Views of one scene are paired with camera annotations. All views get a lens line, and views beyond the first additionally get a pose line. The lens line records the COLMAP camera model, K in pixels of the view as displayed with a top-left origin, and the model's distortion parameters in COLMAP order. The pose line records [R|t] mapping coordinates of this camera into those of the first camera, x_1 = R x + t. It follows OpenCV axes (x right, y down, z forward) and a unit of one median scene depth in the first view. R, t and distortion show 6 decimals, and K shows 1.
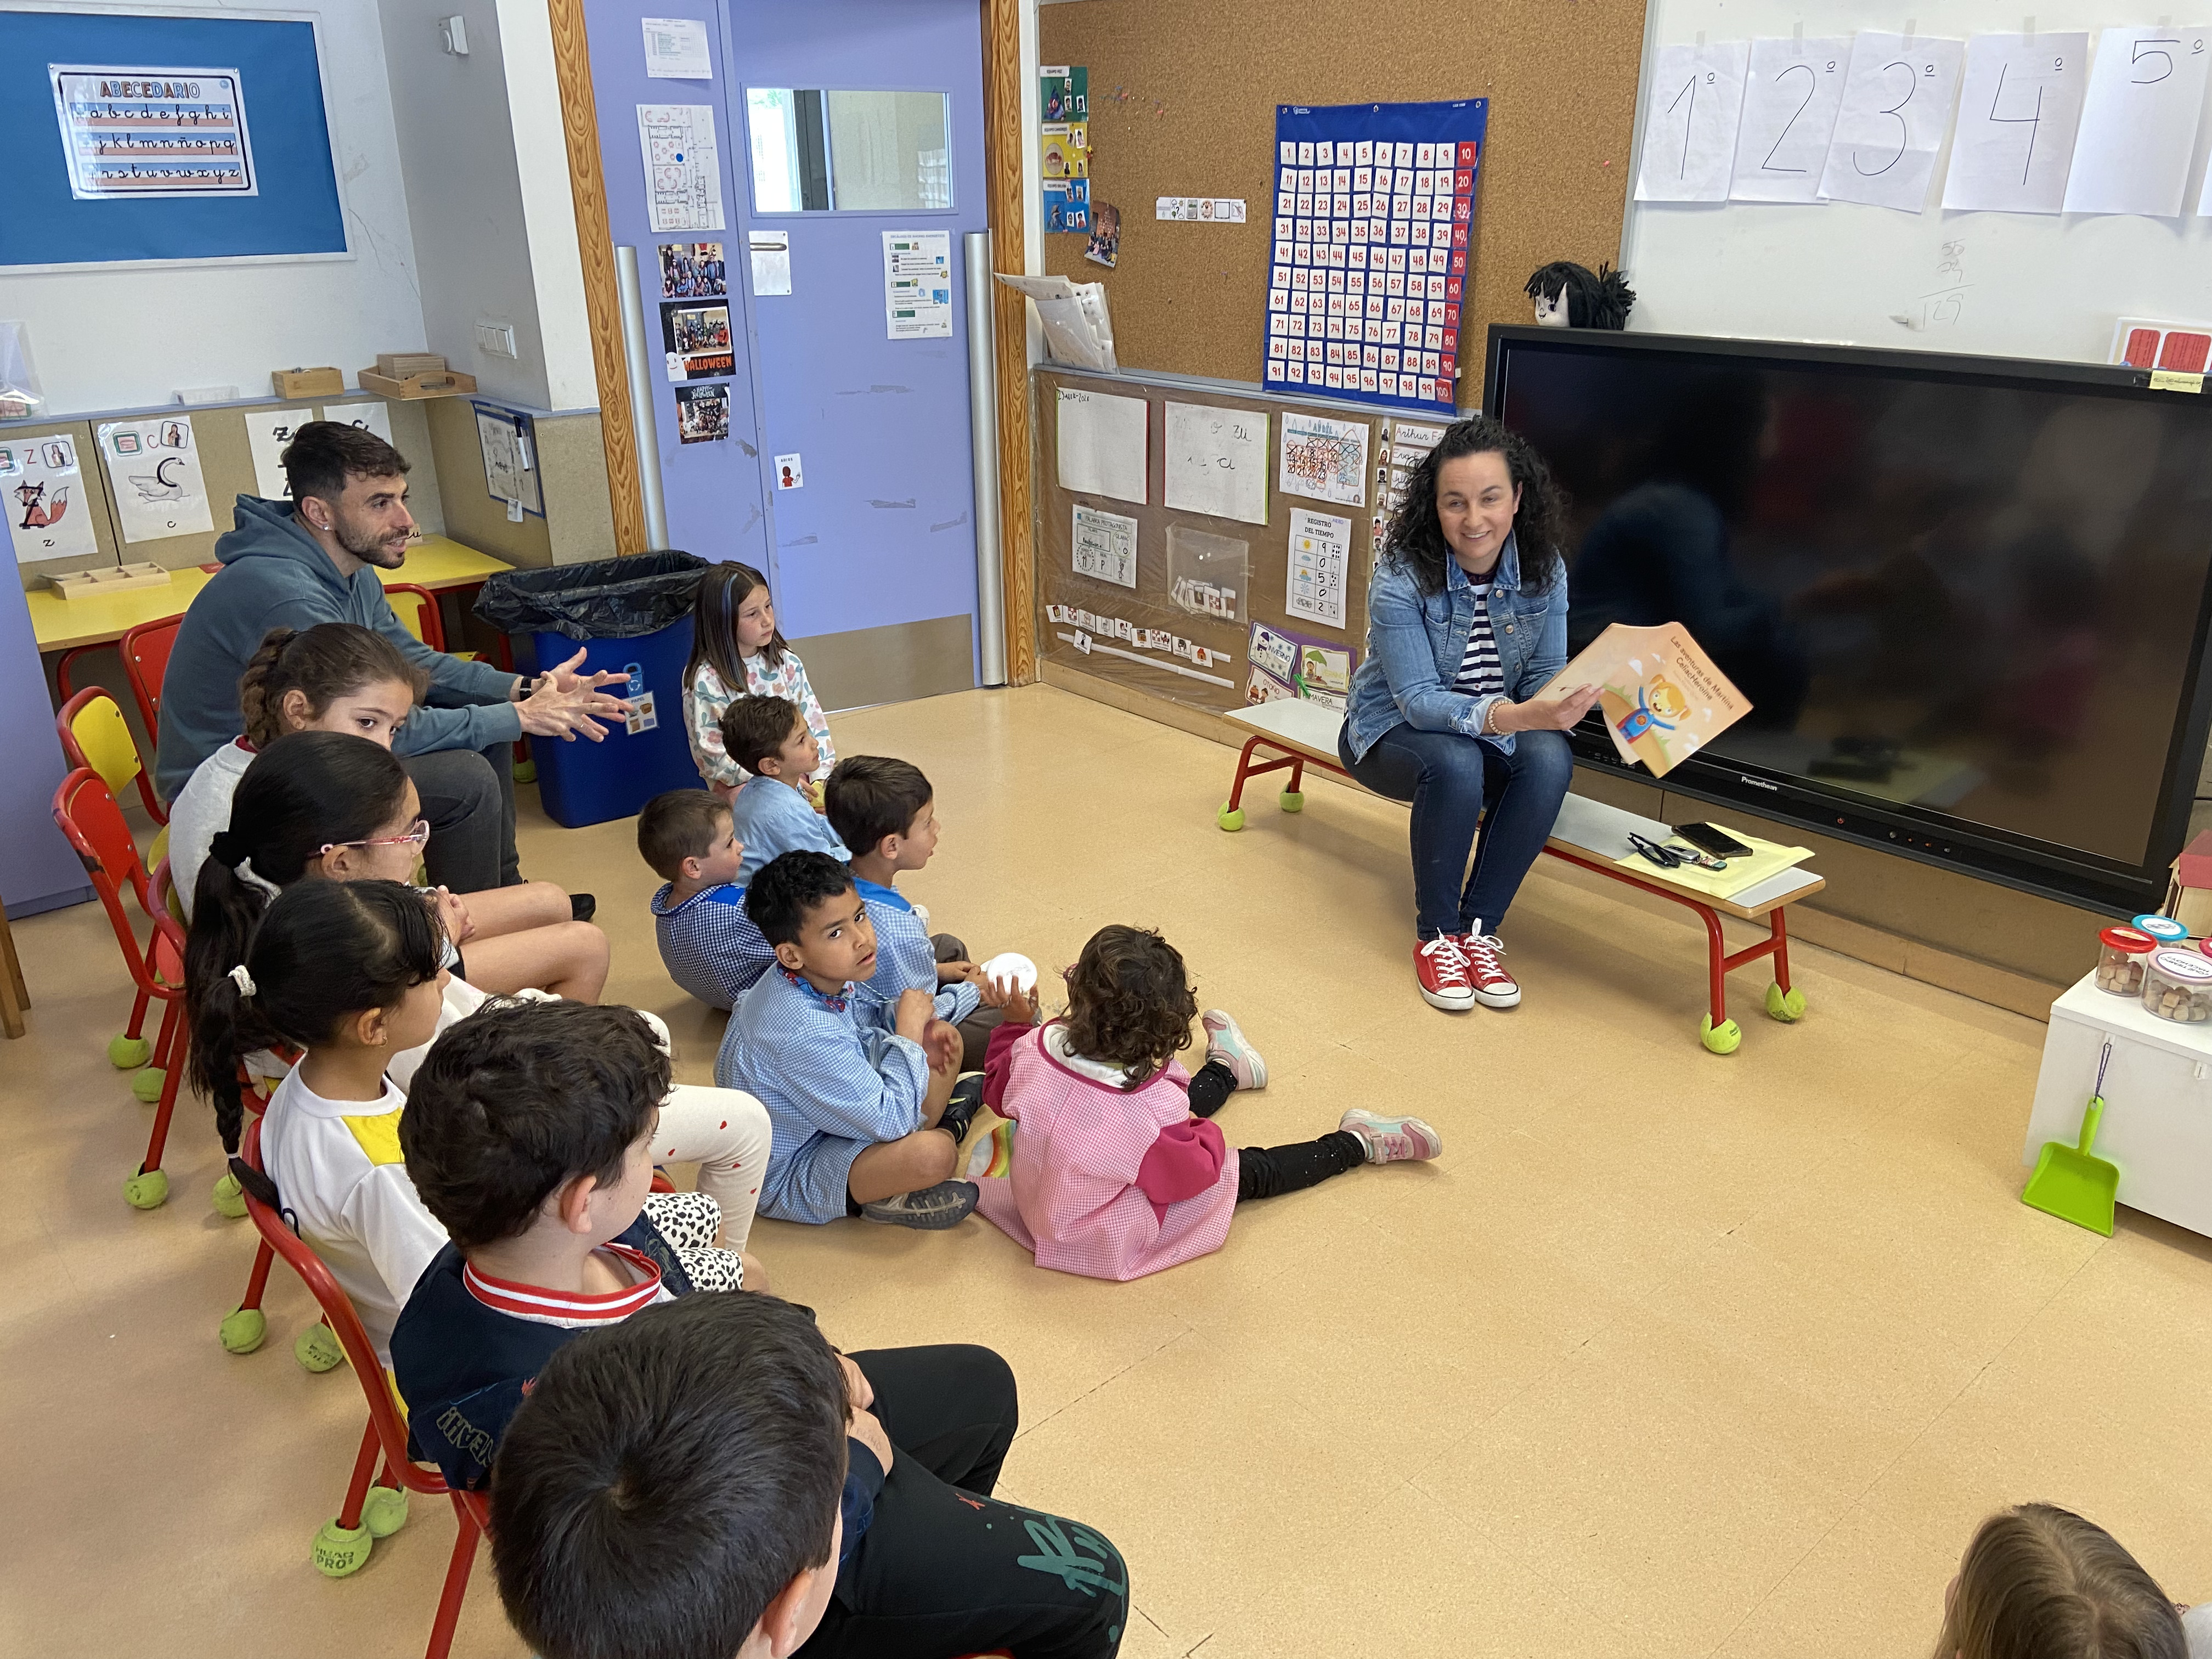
lens RADIAL K [[1692.8, 0, 1108.0], [0, 1692.8, 817.0], [0, 0, 1]] dist [0.138466, -0.183647]
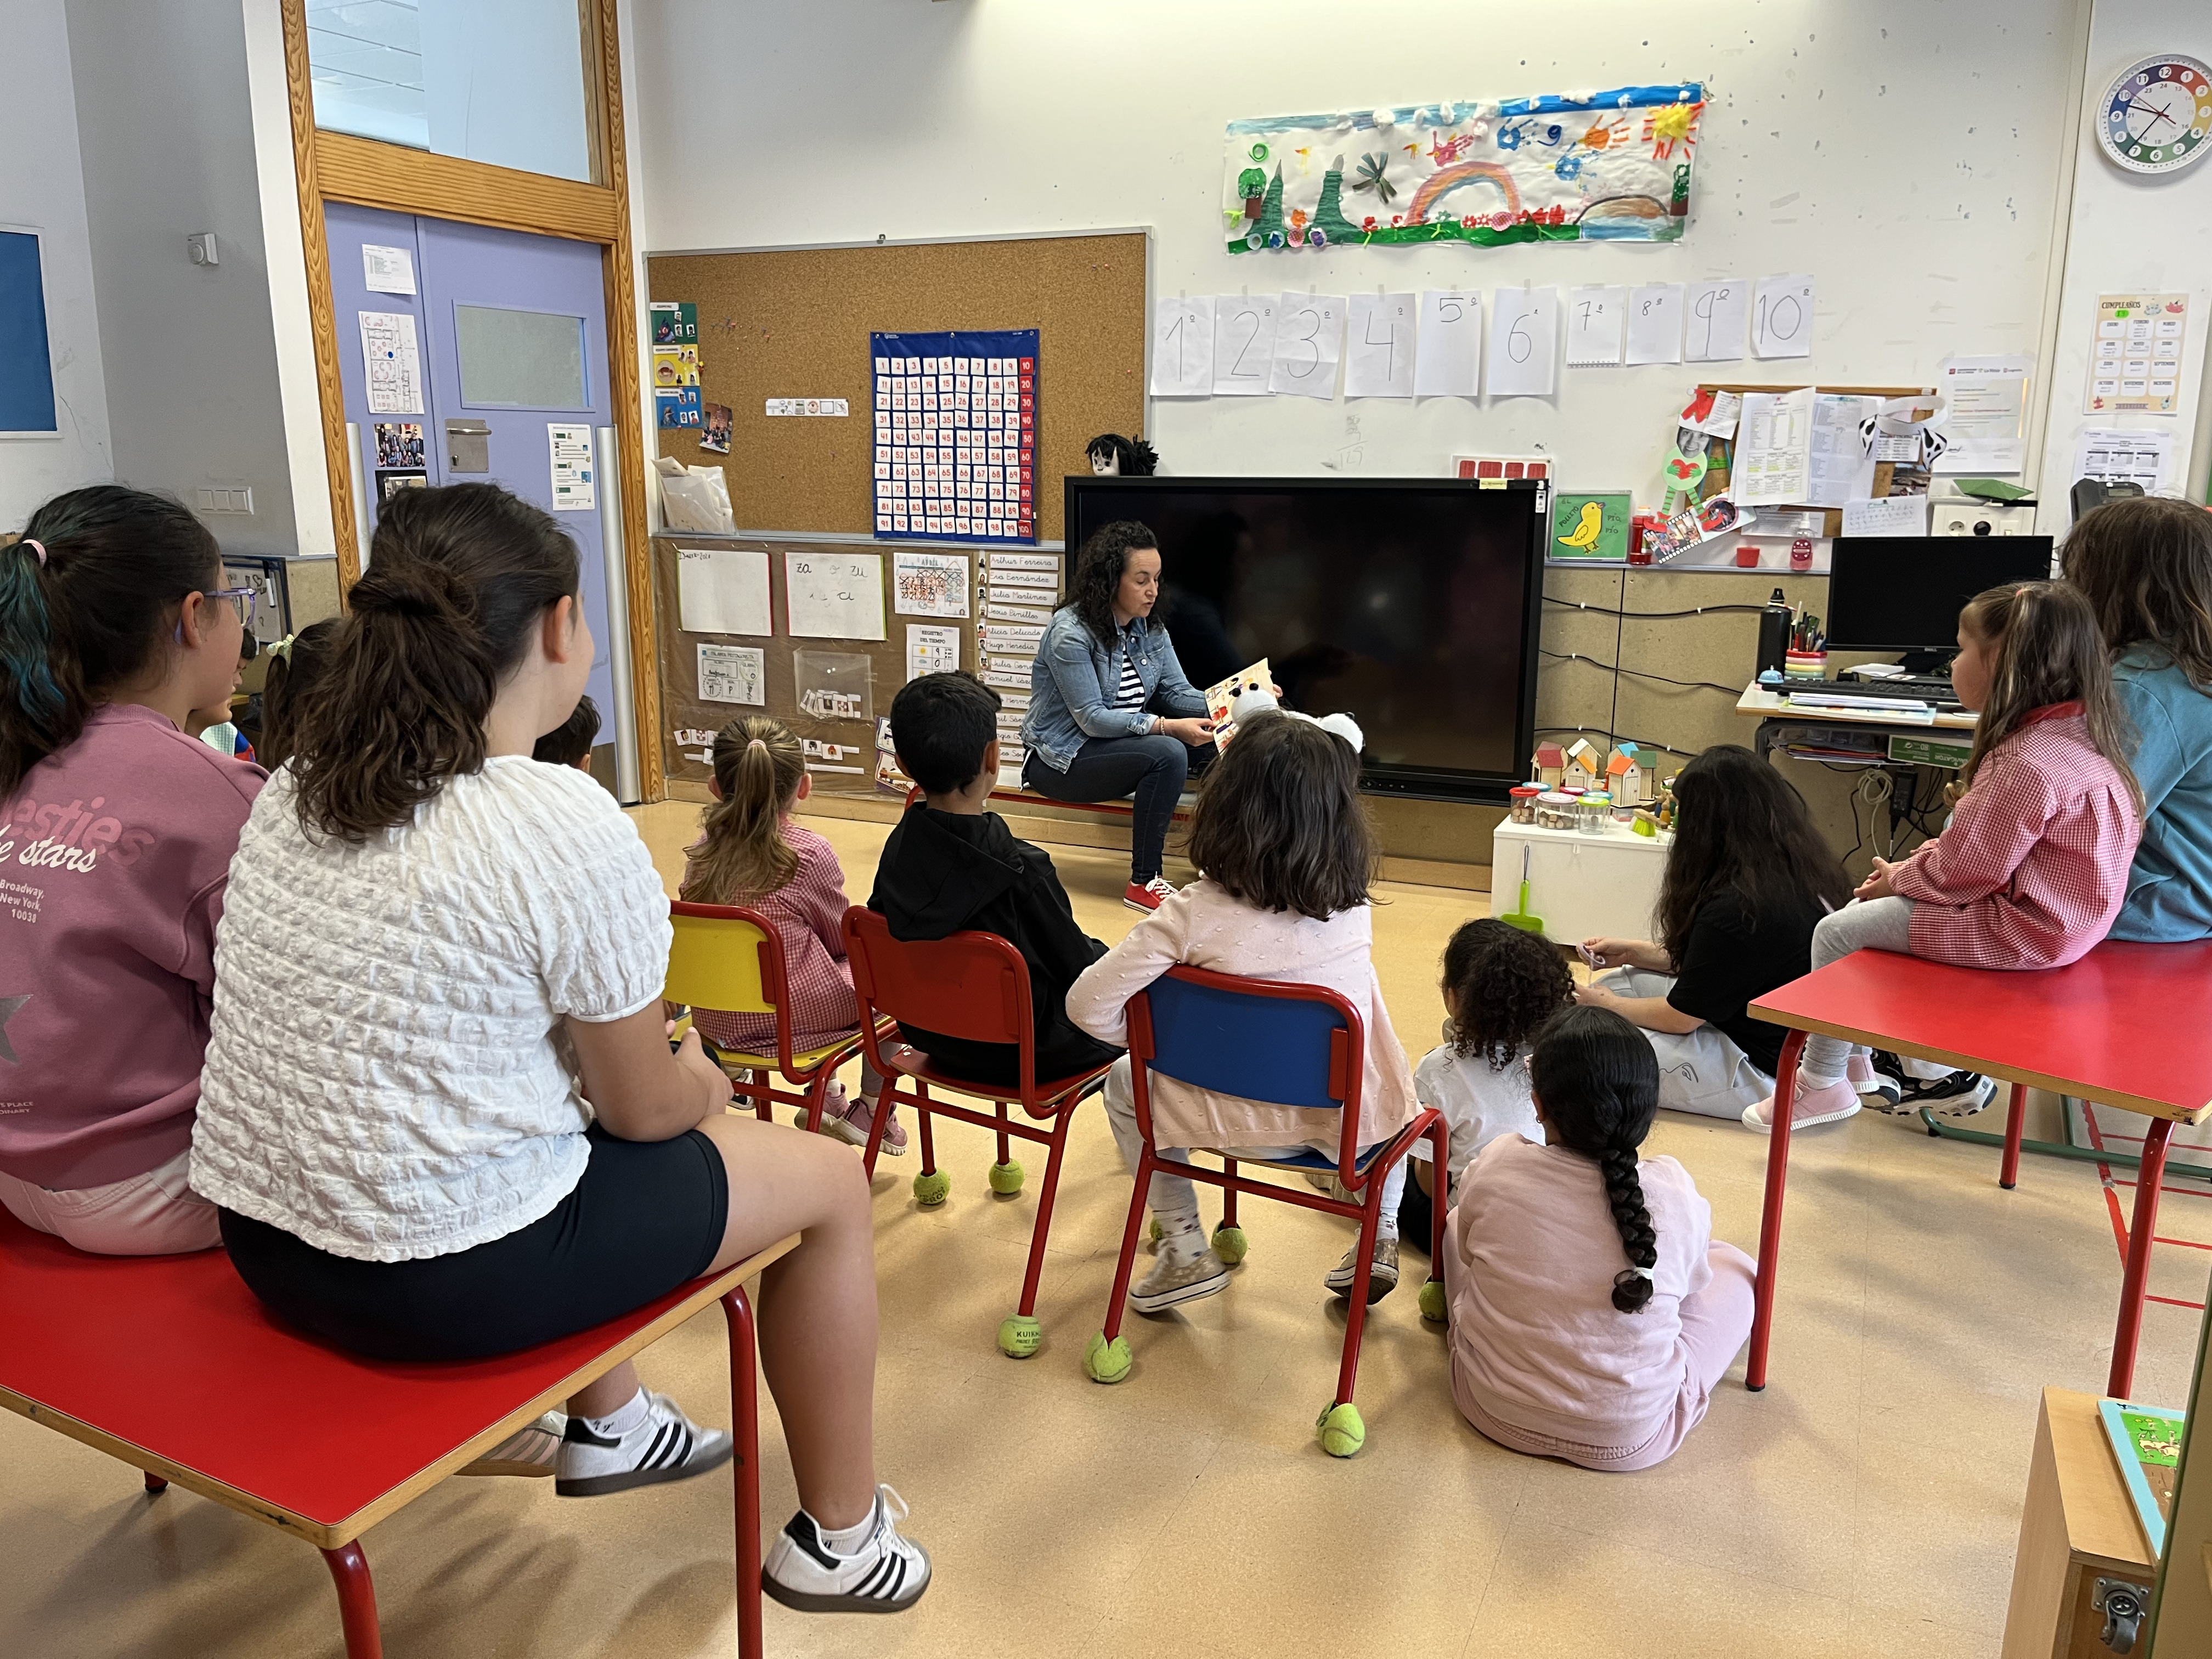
lens RADIAL K [[1692.7, 0, 1152.3], [0, 1692.7, 825.9], [0, 0, 1]] dist [0.057868, -0.047071]
pose [[0.912696, -0.082798, 0.400164, -0.262033], [0.139531, 0.983548, -0.114735, 0.150412], [-0.384080, 0.160554, 0.909233, -0.234858]]
